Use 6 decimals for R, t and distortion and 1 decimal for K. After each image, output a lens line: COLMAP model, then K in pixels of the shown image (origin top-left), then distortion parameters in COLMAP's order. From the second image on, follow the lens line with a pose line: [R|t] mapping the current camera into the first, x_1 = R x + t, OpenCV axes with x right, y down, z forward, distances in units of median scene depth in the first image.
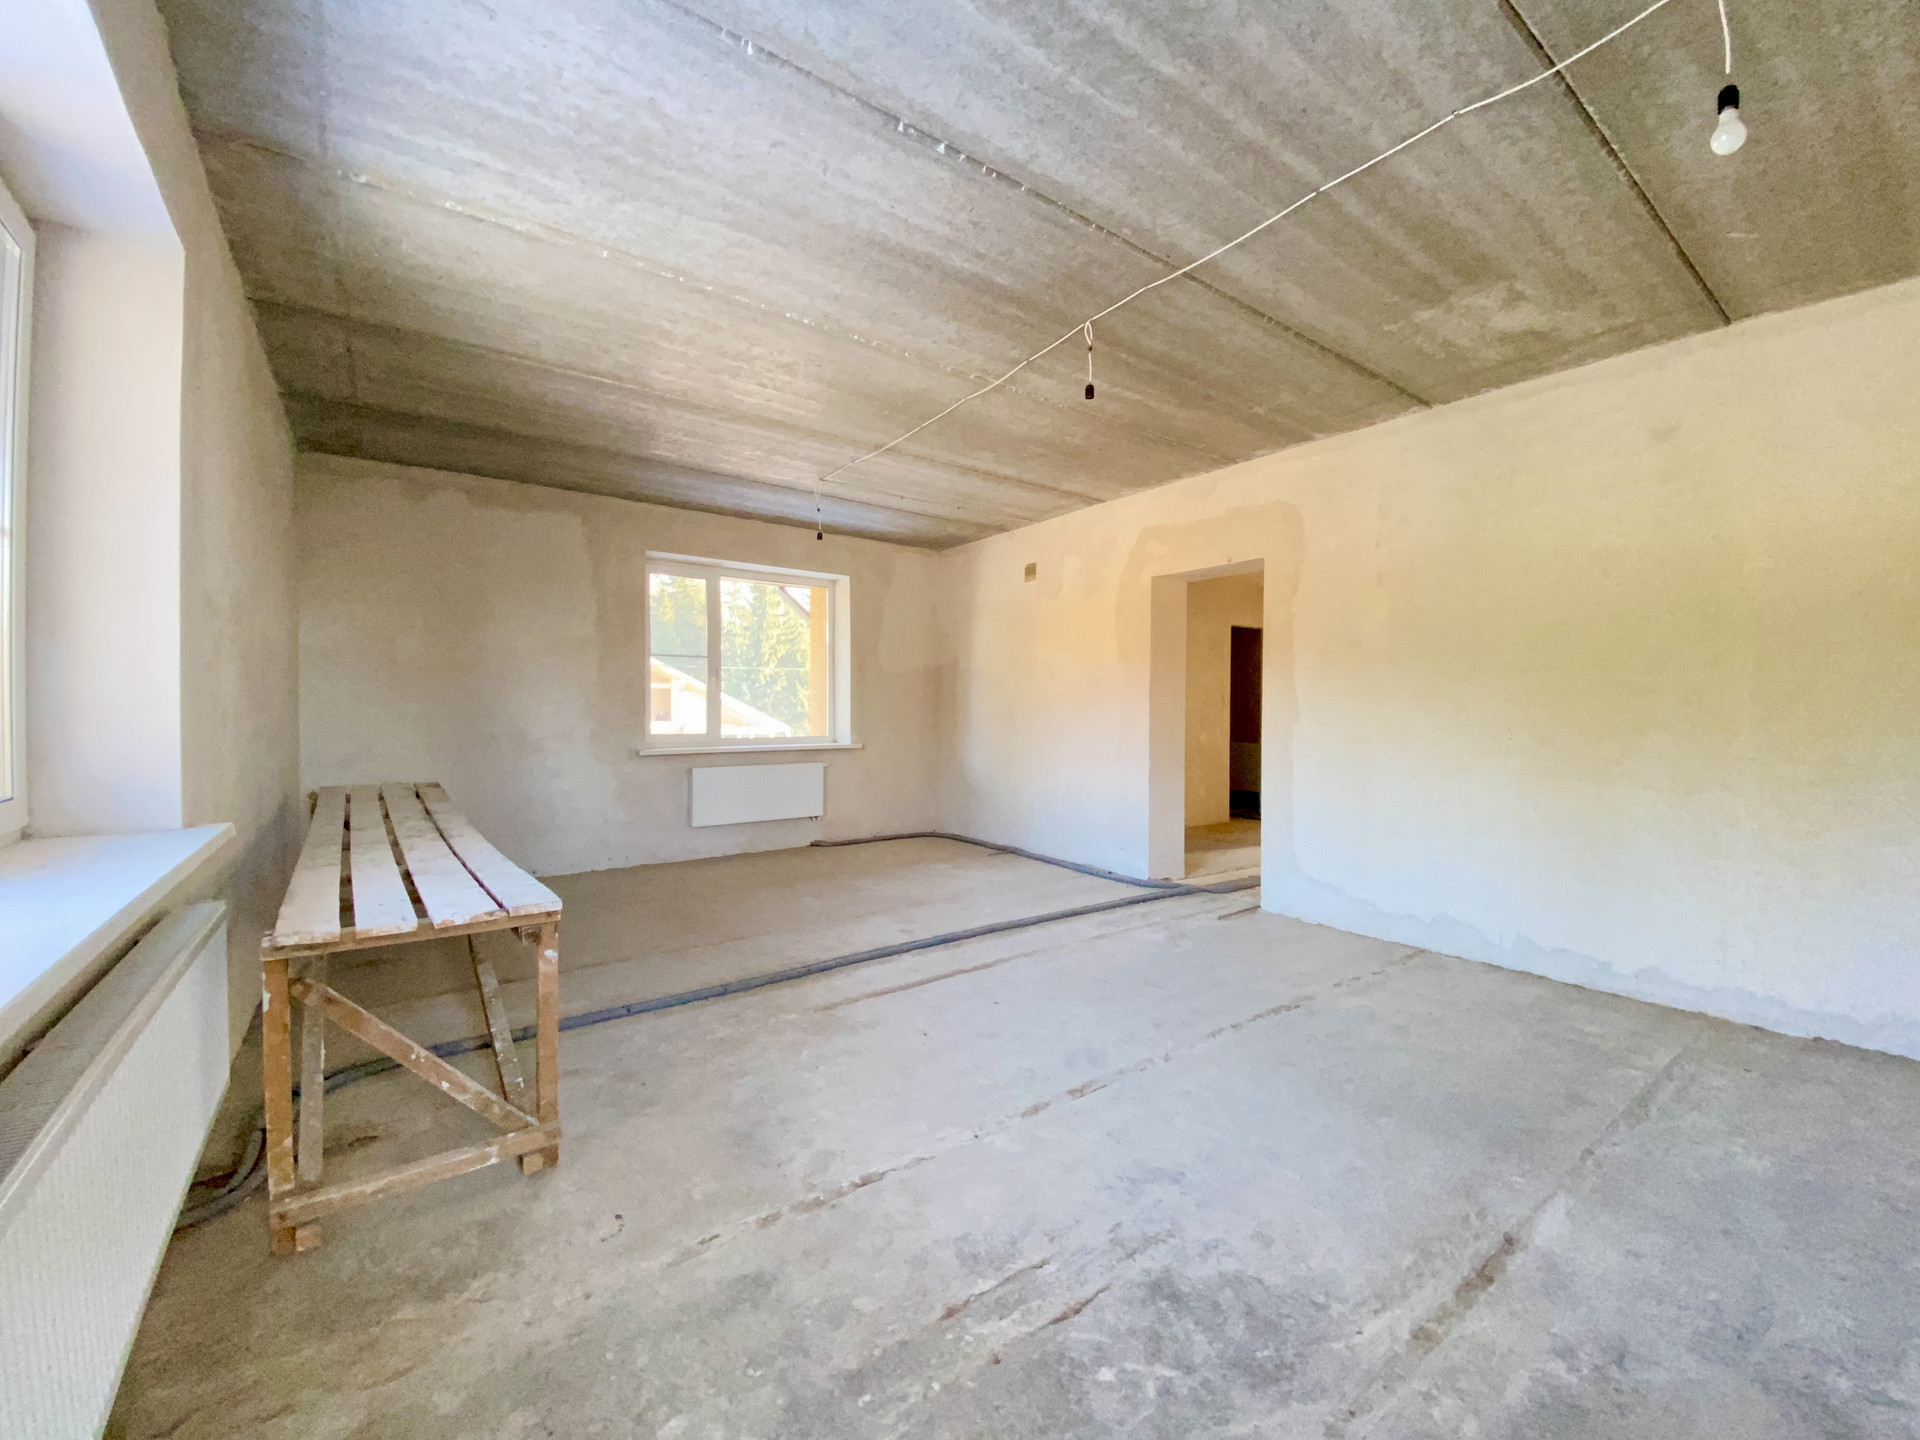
lens RADIAL K [[777.1, 0, 969.6], [0, 777.1, 714.4], [0, 0, 1]] dist [0.019635, -0.019805]
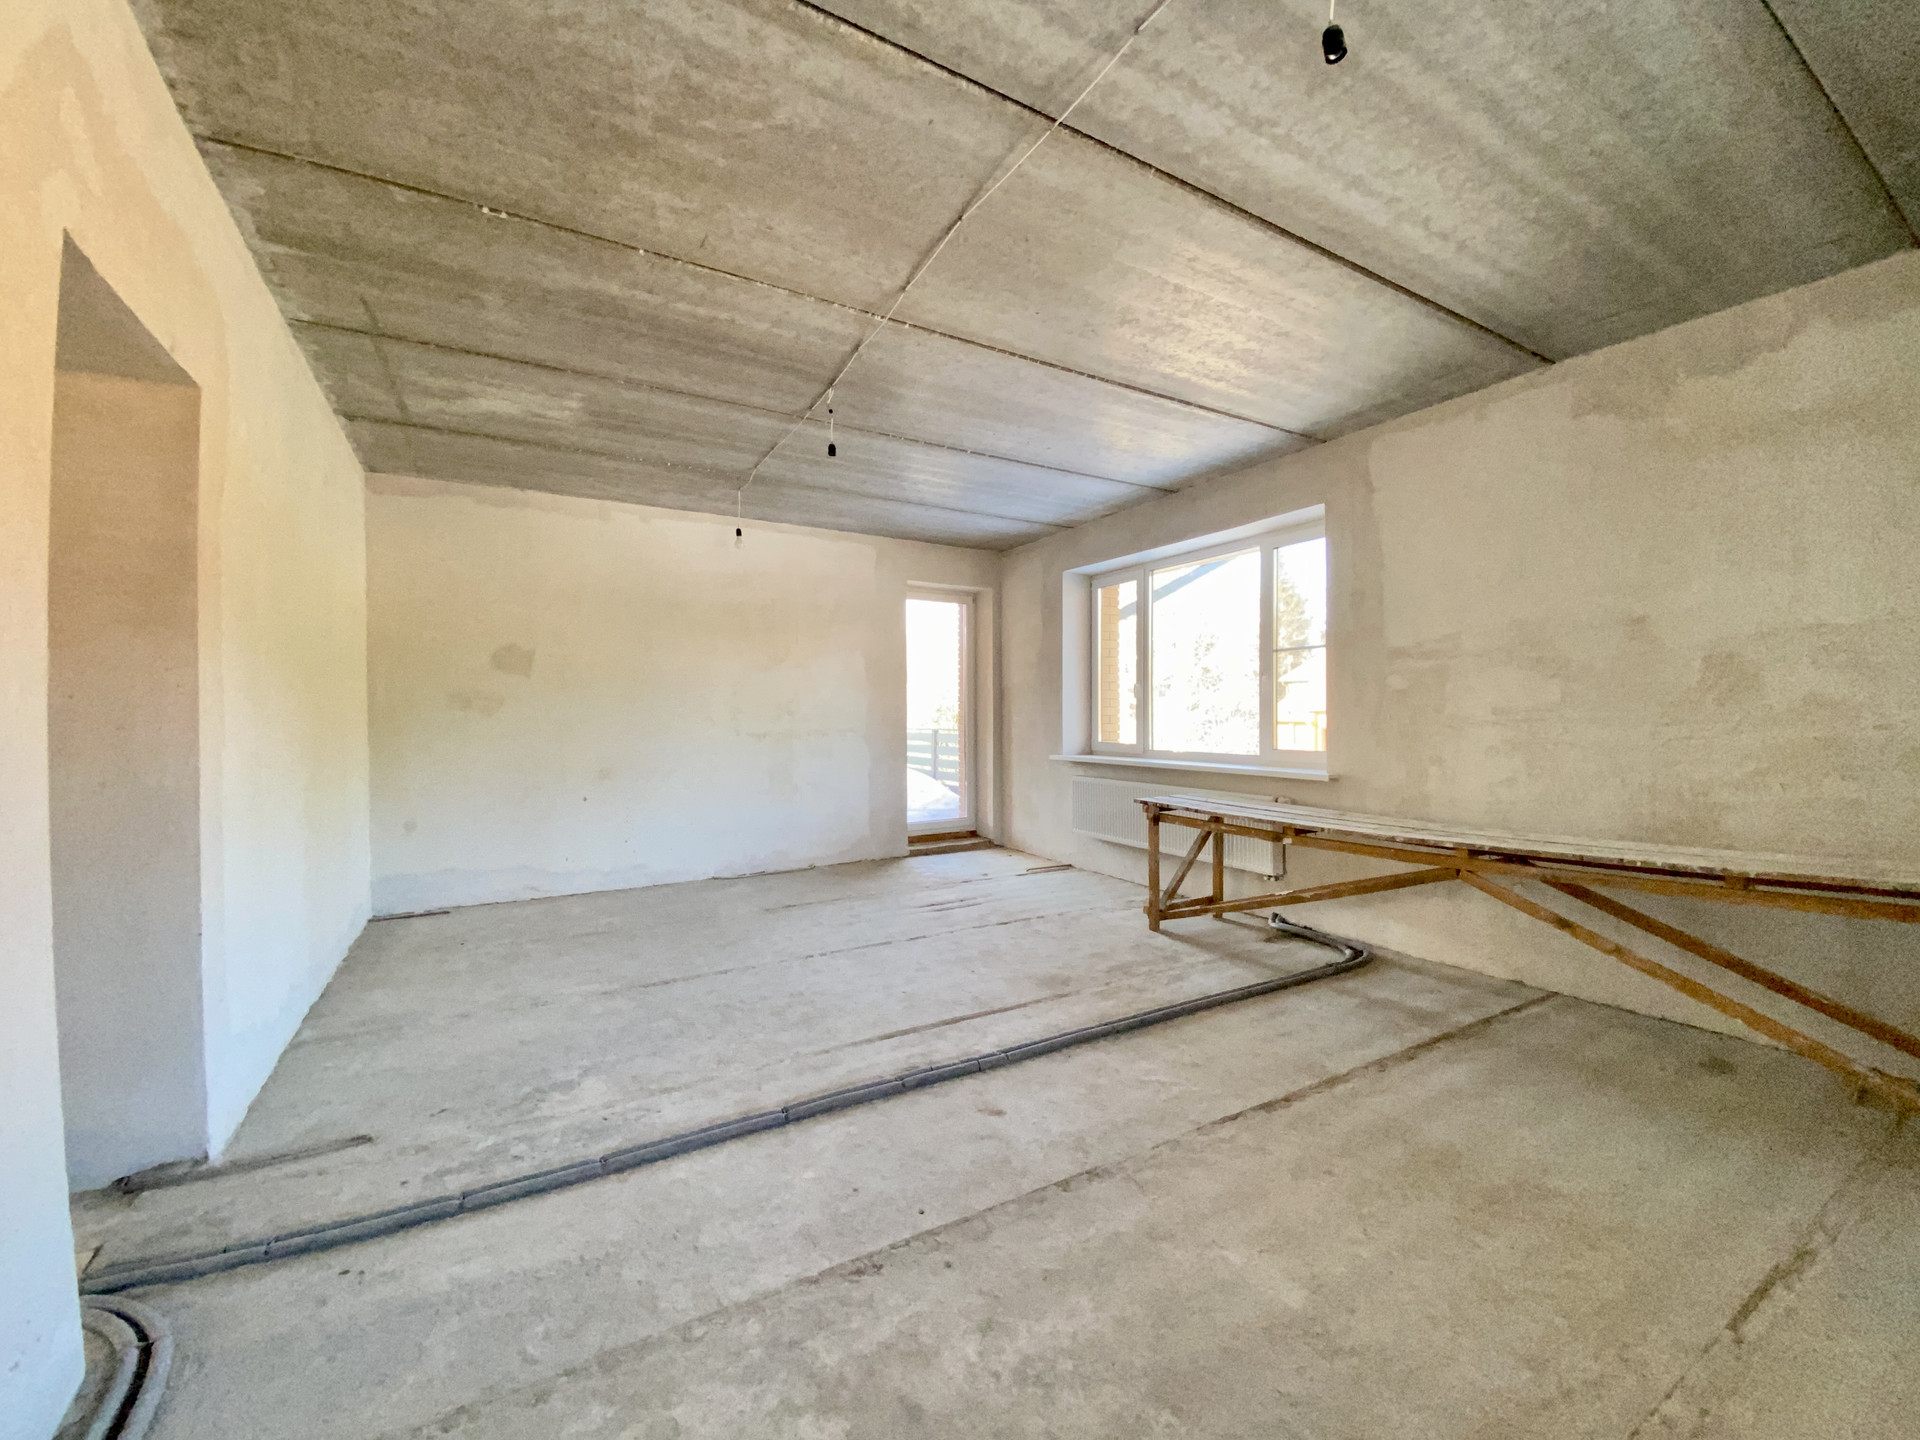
lens RADIAL K [[777.1, 0, 969.3], [0, 777.1, 714.3], [0, 0, 1]] dist [0.019635, -0.019805]
pose [[-0.995097, 0.001023, 0.098901, -0.147394], [0.001858, 0.999963, 0.008351, -0.019689], [-0.098889, 0.008494, -0.995062, 1.865763]]
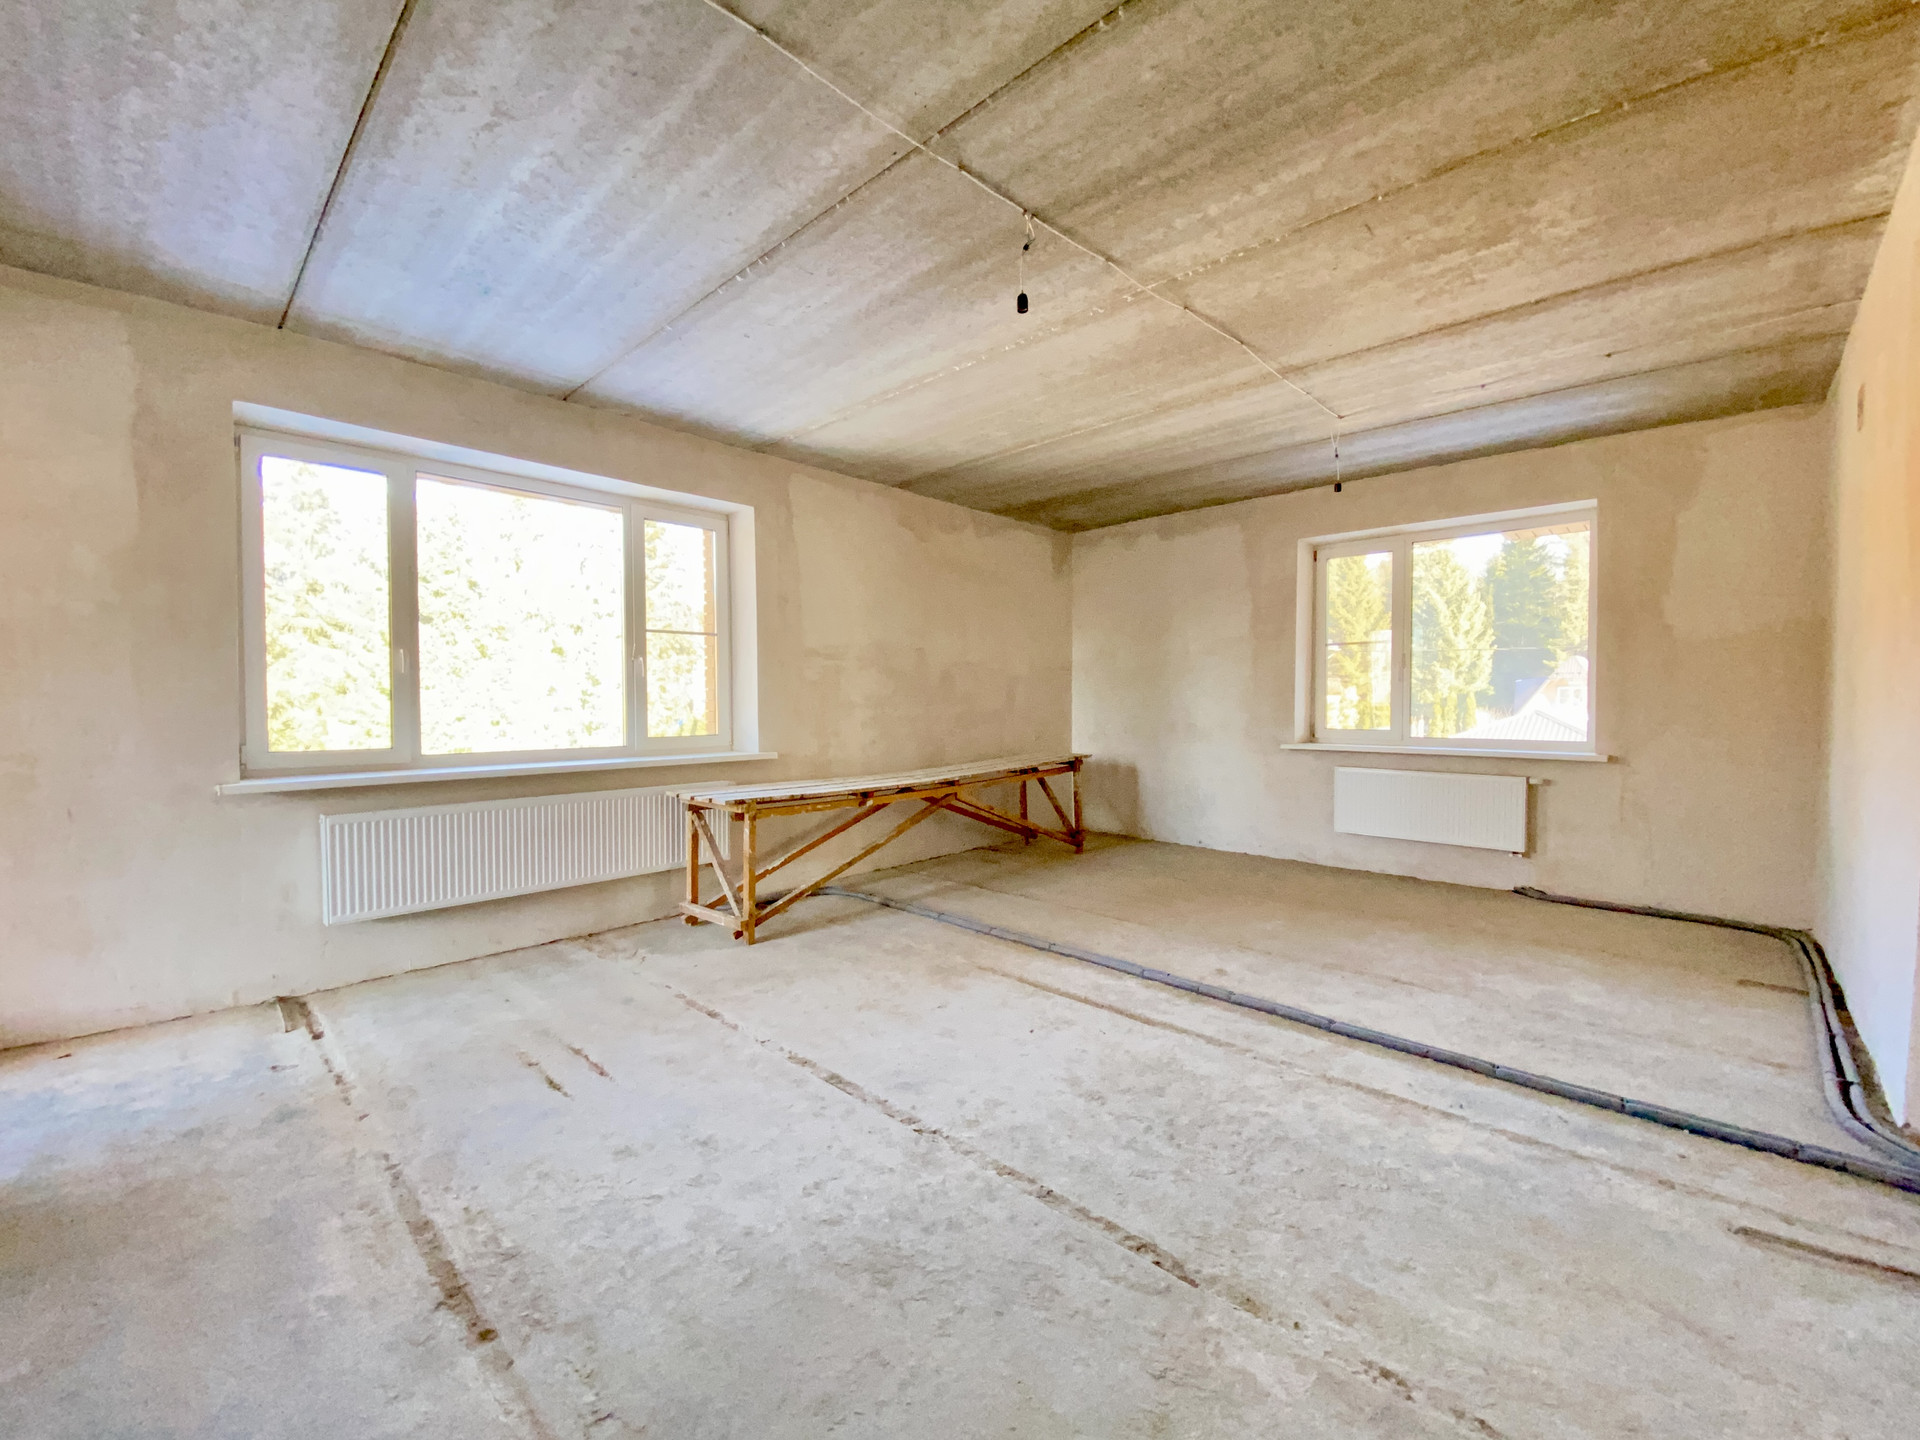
lens RADIAL K [[777.1, 0, 946.2], [0, 777.1, 713.8], [0, 0, 1]] dist [0.019635, -0.019805]
pose [[0.153164, 0.011376, -0.988135, 0.812130], [-0.006845, 0.999922, 0.010451, -0.000244], [0.988177, 0.005163, 0.153230, 0.695246]]
